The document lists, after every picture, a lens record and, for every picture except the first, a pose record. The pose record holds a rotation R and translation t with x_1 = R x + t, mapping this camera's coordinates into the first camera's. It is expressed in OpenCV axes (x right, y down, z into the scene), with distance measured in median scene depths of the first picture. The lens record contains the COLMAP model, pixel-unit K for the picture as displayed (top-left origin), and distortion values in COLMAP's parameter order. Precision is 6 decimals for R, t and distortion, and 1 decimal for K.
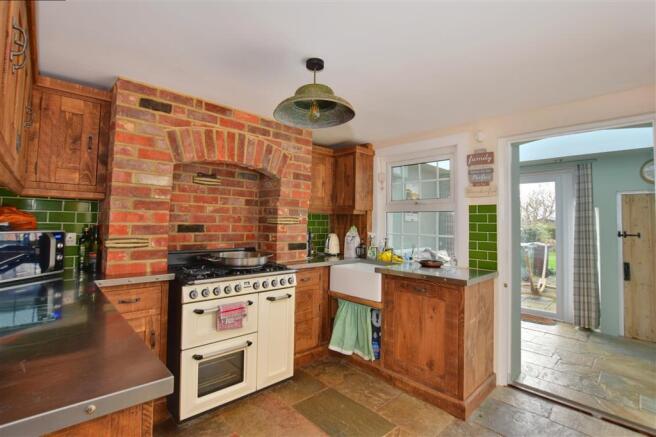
lens RADIAL K [[287.0, 0, 327.5], [0, 287.0, 210.5], [0, 0, 1]] dist [-0.001236, -0.000051]
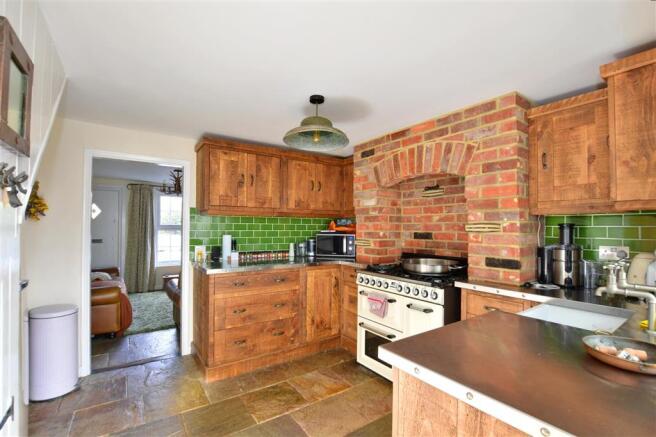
lens RADIAL K [[295.6, 0, 329.8], [0, 295.6, 222.7], [0, 0, 1]] dist [-0.000819, -0.000225]
pose [[-0.085595, -0.036172, -0.995673, 0.751129], [0.032552, 0.998706, -0.039081, 0.043497], [0.995798, -0.035756, -0.084307, 0.714354]]
